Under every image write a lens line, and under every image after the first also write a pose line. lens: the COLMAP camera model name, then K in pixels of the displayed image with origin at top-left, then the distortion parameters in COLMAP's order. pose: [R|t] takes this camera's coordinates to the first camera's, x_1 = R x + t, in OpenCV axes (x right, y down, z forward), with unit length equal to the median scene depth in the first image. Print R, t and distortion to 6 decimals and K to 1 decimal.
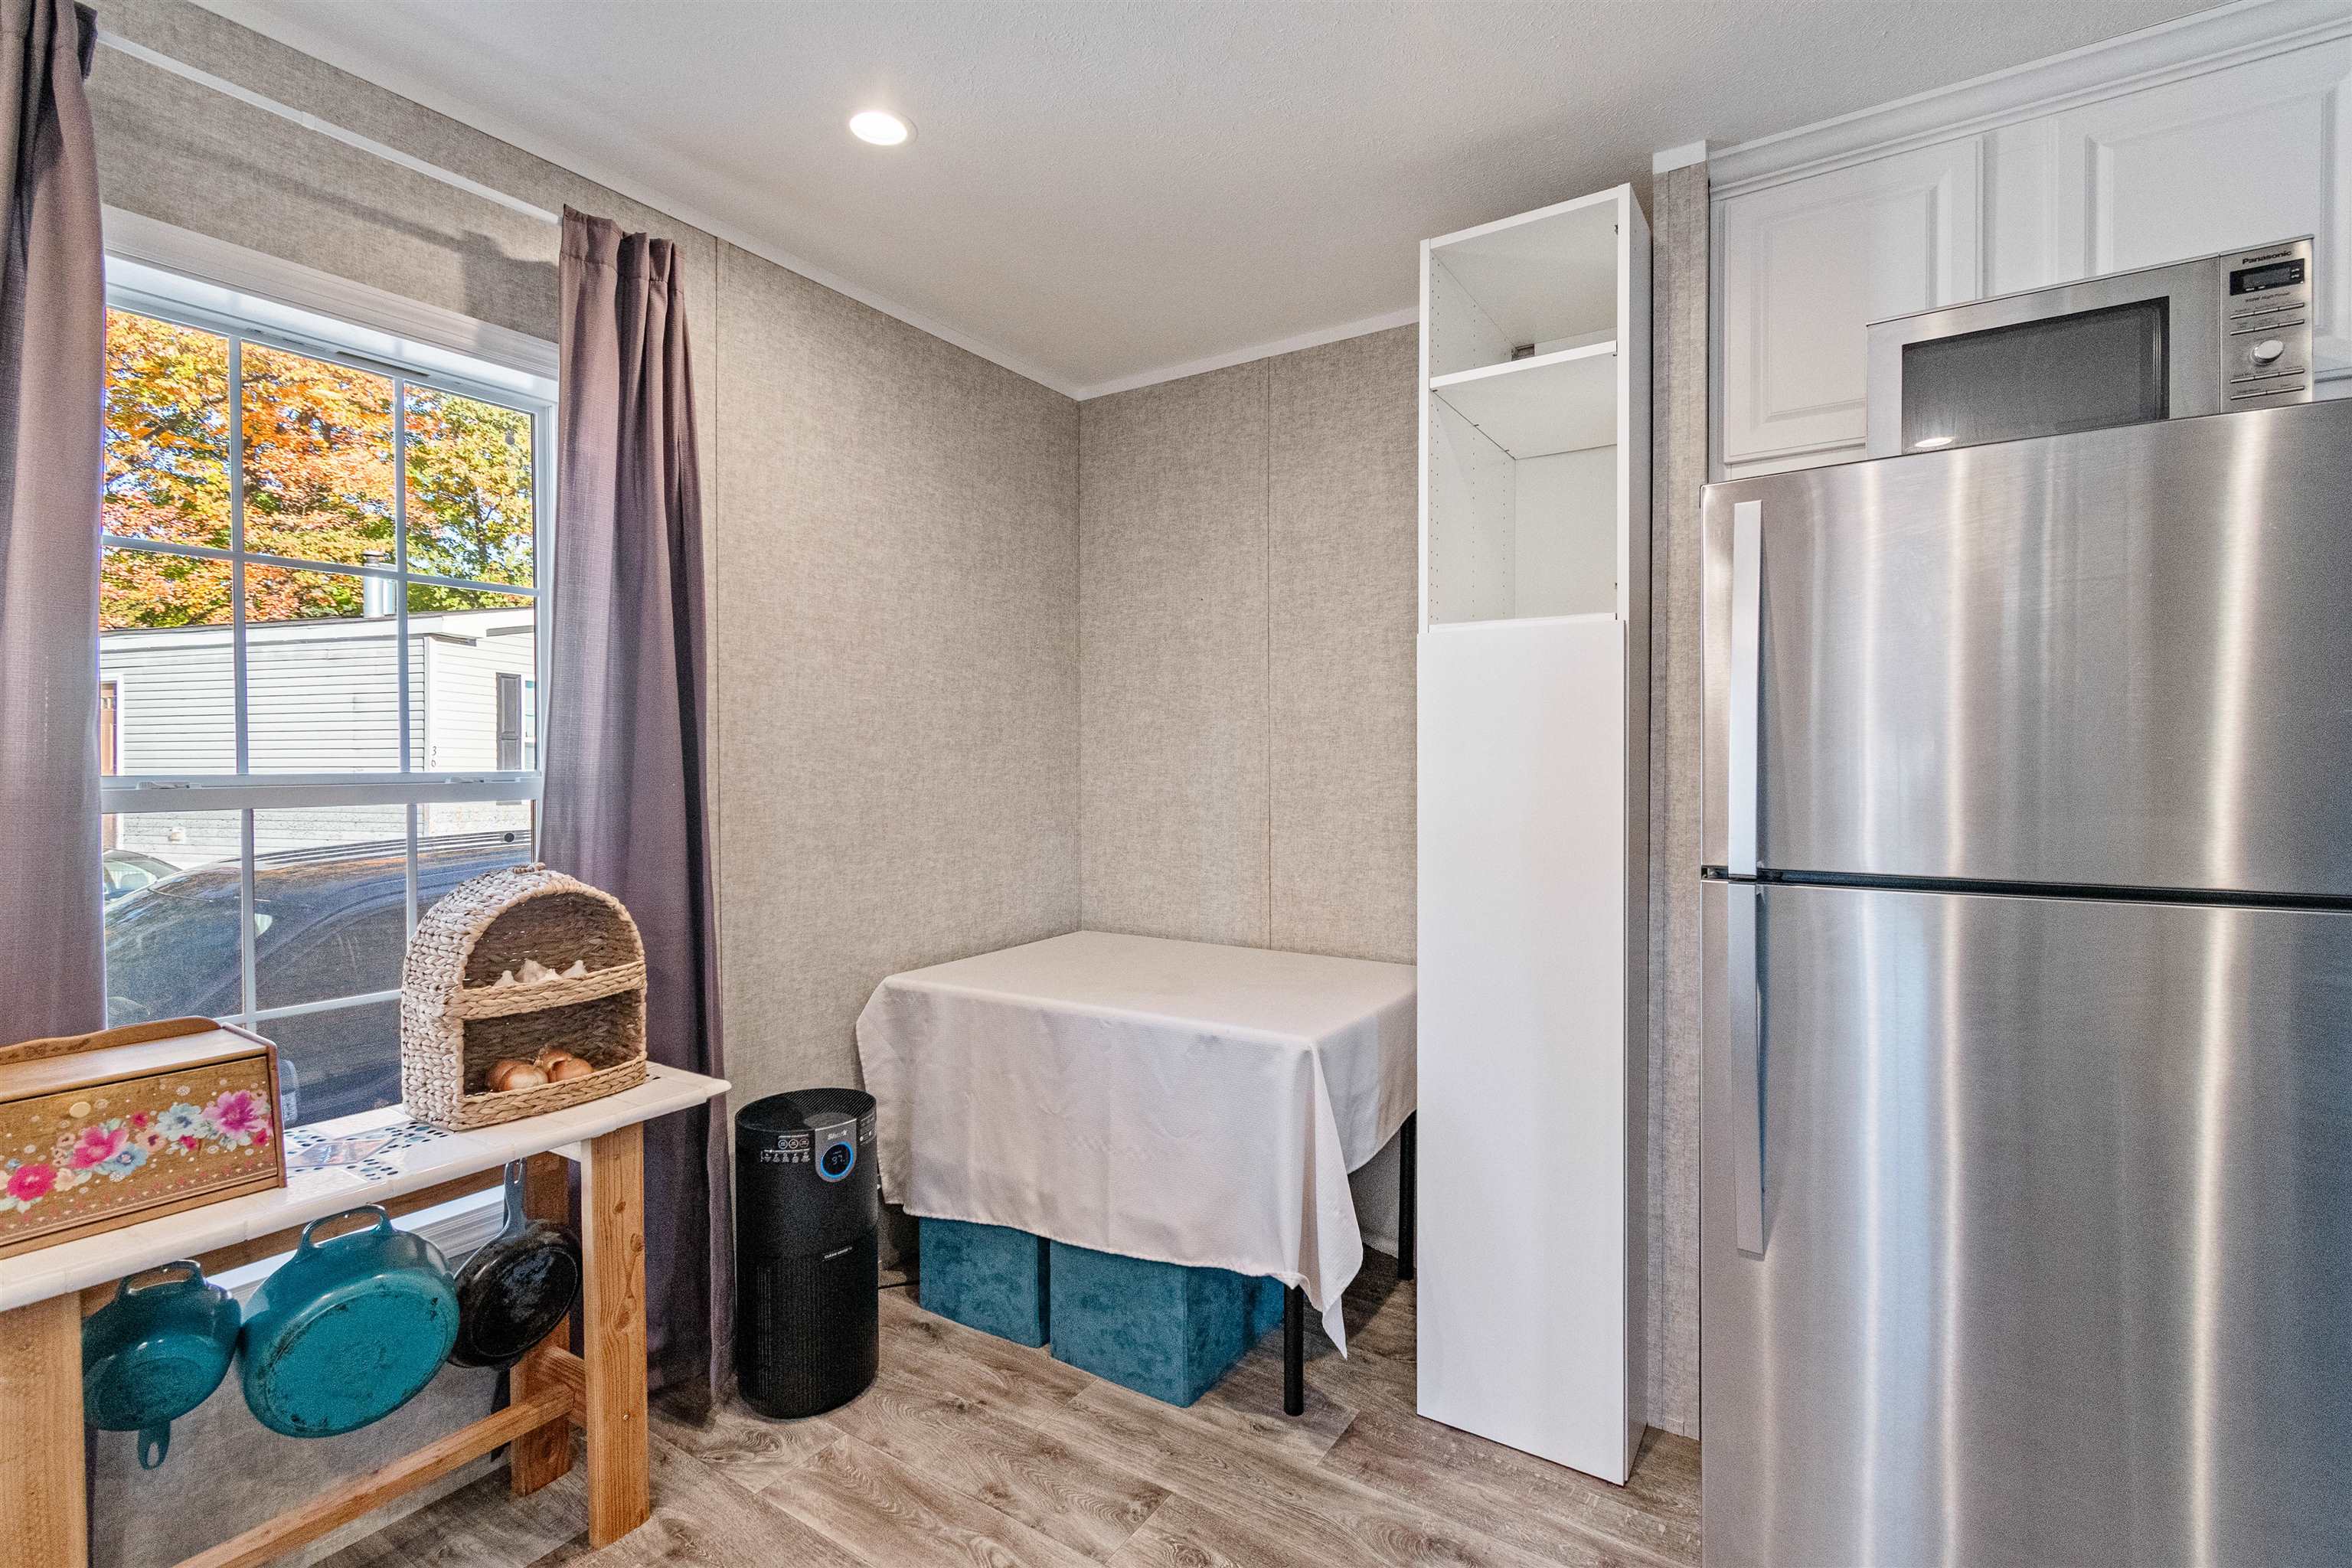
lens RADIAL K [[1062.6, 0, 1181.1], [0, 1062.6, 771.6], [0, 0, 1]] dist [0.000627, -0.000253]
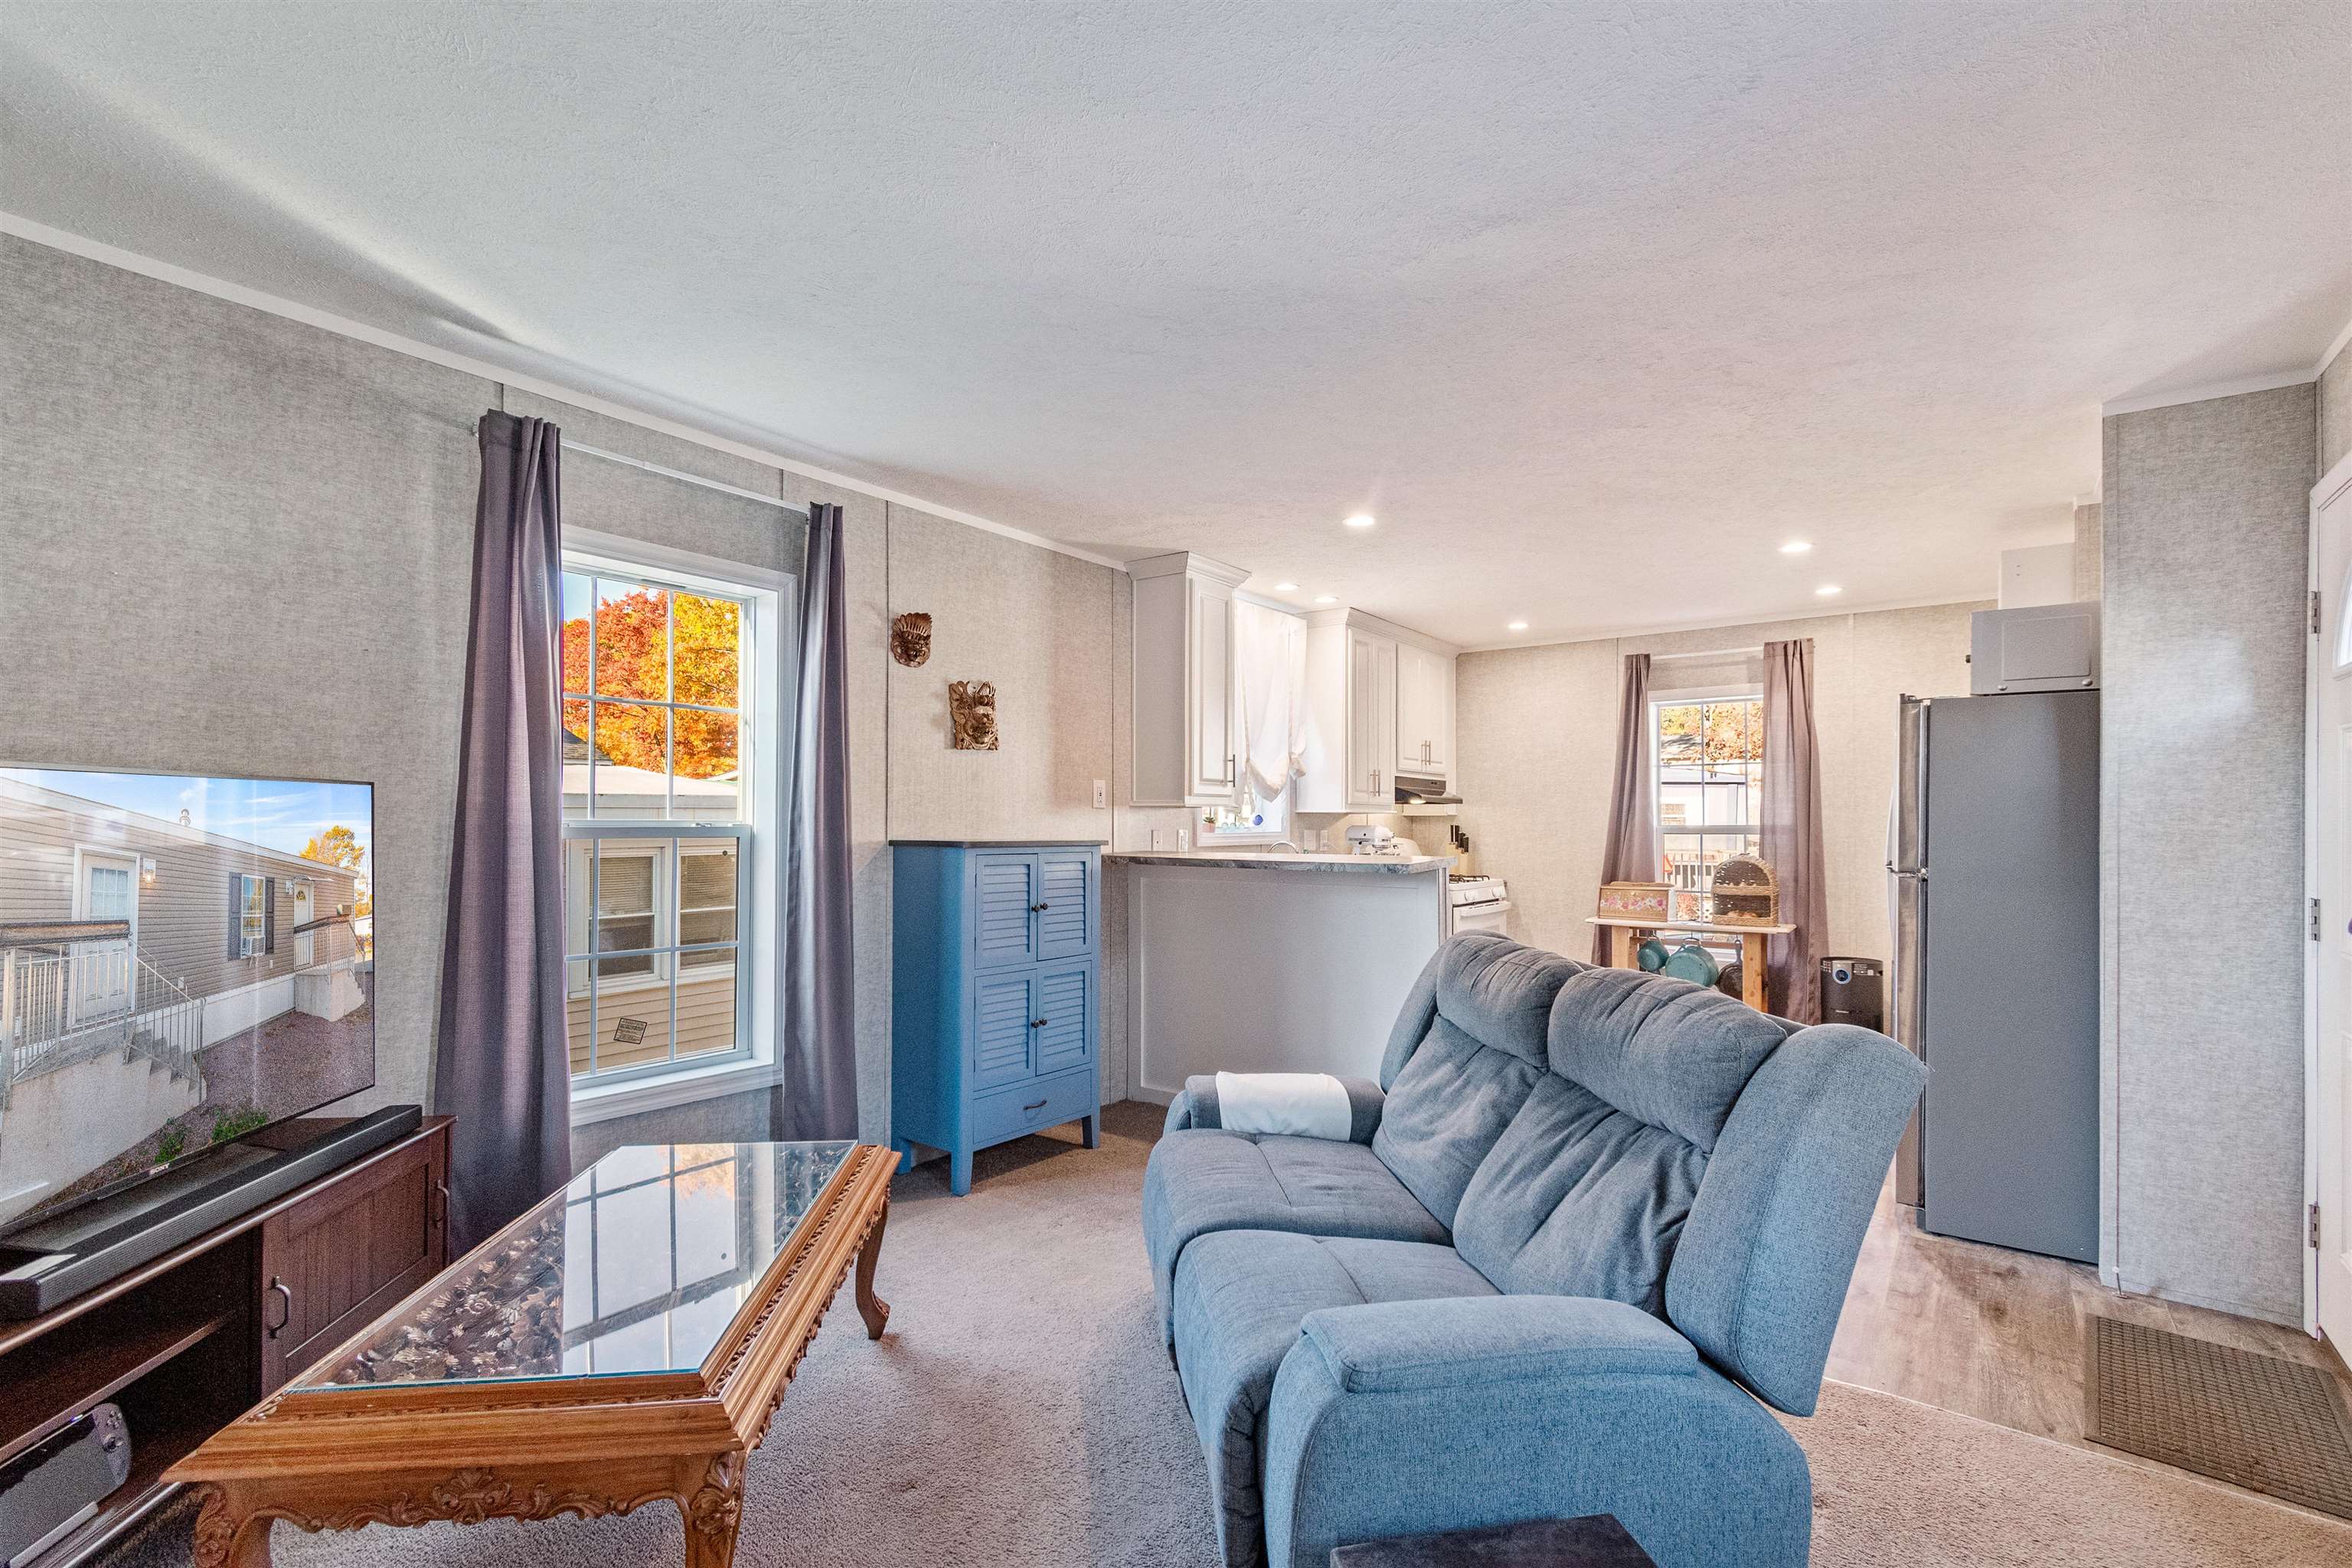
lens RADIAL K [[1032.8, 0, 1178.3], [0, 1032.8, 820.1], [0, 0, 1]] dist [0.000643, -0.000036]
pose [[-0.080167, -0.004244, -0.996772, 2.574375], [-0.011343, 0.999930, -0.003345, 0.015719], [0.996717, 0.011039, -0.080209, -0.460622]]
